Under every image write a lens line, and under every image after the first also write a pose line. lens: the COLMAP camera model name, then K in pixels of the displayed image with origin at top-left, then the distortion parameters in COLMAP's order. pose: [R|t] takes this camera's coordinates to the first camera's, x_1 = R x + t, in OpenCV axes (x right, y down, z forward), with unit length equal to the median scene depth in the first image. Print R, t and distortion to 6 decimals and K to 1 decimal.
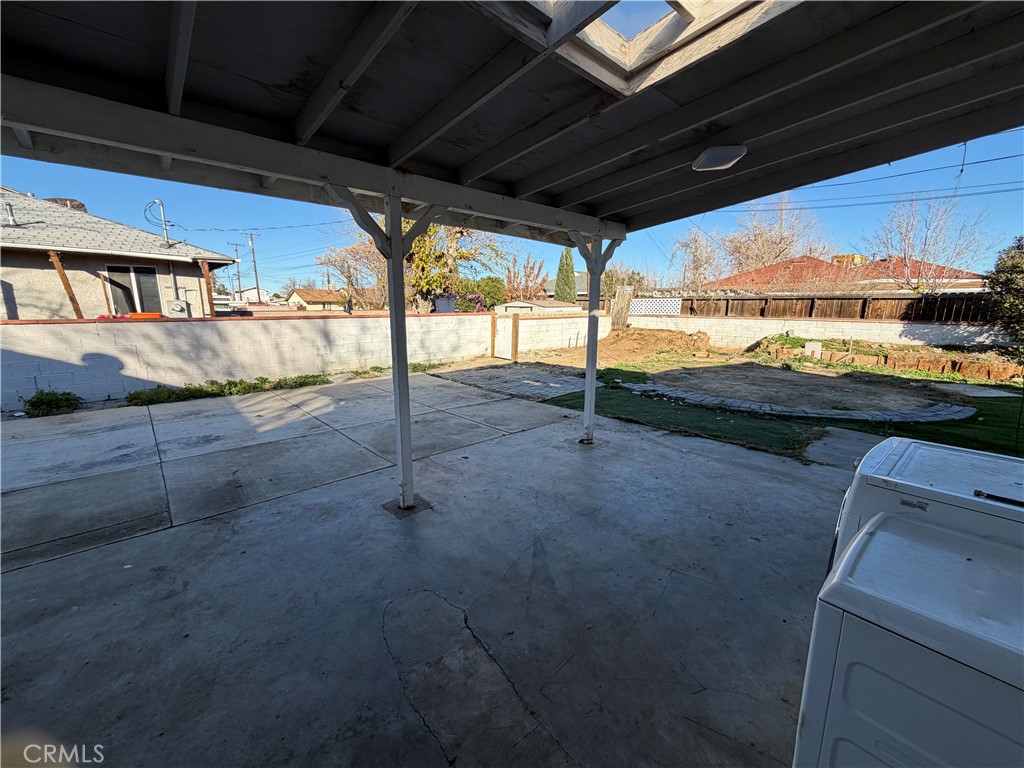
lens RADIAL K [[408.0, 0, 504.8], [0, 408.0, 387.4], [0, 0, 1]] dist [0.001039, 0.000416]
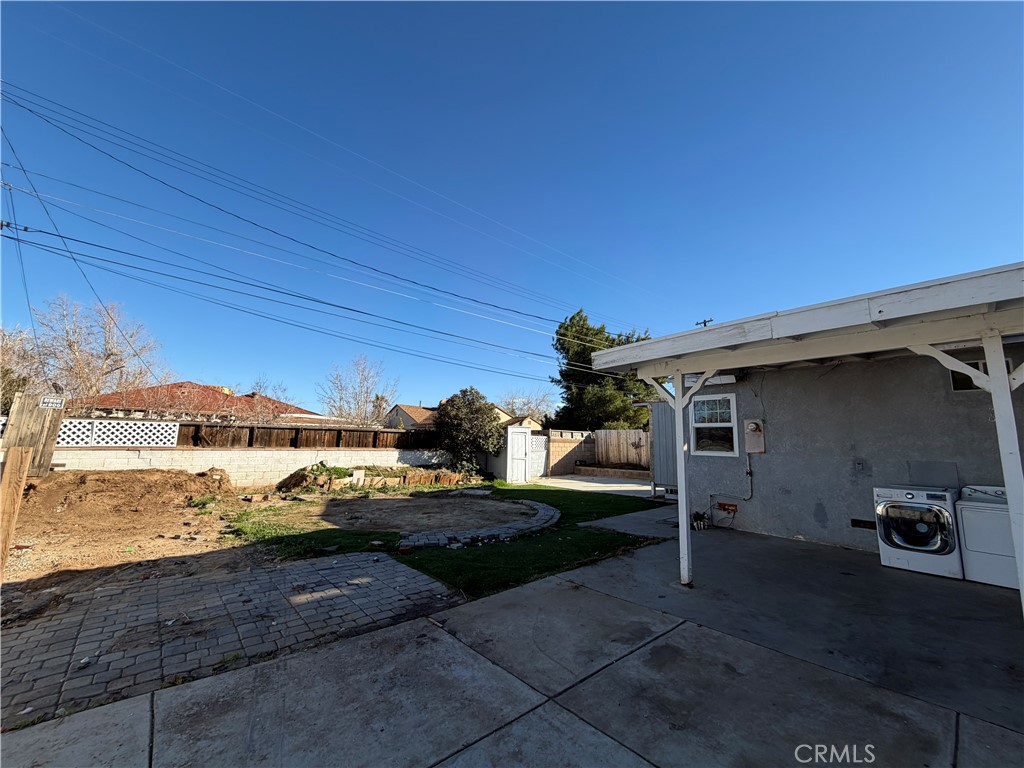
lens RADIAL K [[408.0, 0, 510.3], [0, 408.0, 386.9], [0, 0, 1]] dist [0.001039, 0.000416]
pose [[0.013717, 0.134786, 0.990780, -0.340503], [0.178756, 0.974580, -0.135057, -0.109141], [-0.983798, 0.178961, -0.010725, 0.580835]]
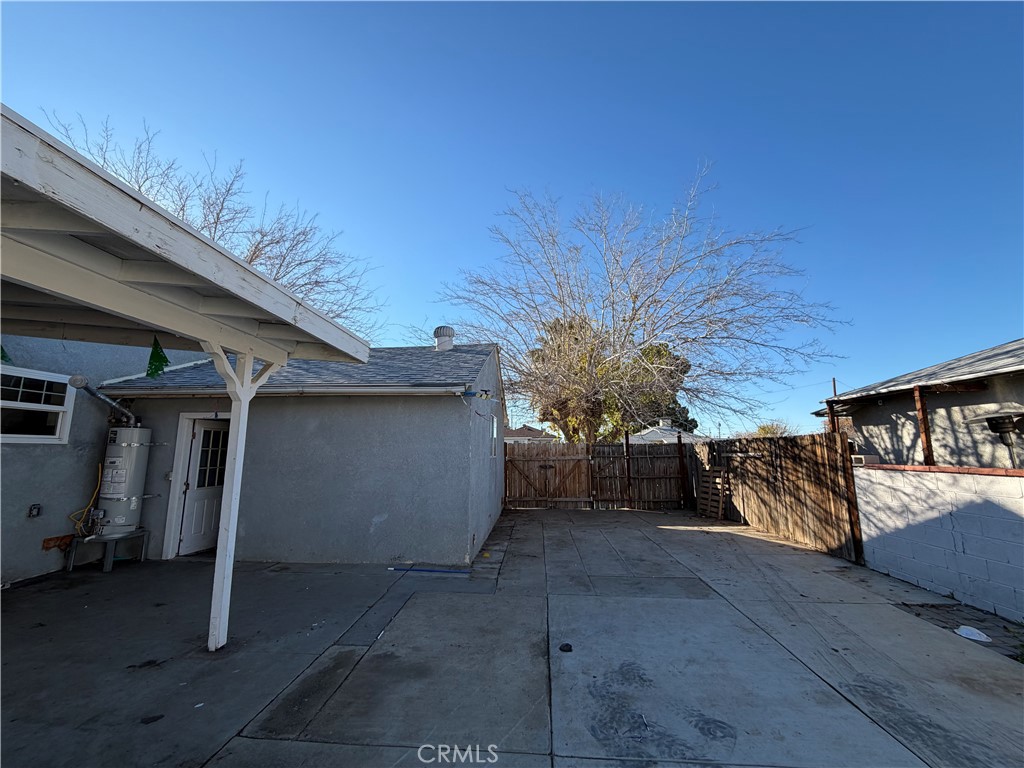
lens RADIAL K [[408.0, 0, 508.1], [0, 408.0, 381.9], [0, 0, 1]] dist [0.001039, 0.000416]
pose [[-0.723785, -0.117386, -0.679967, -0.159849], [-0.133089, 0.990669, -0.029358, -0.091973], [0.677069, 0.069247, -0.732654, 0.496051]]
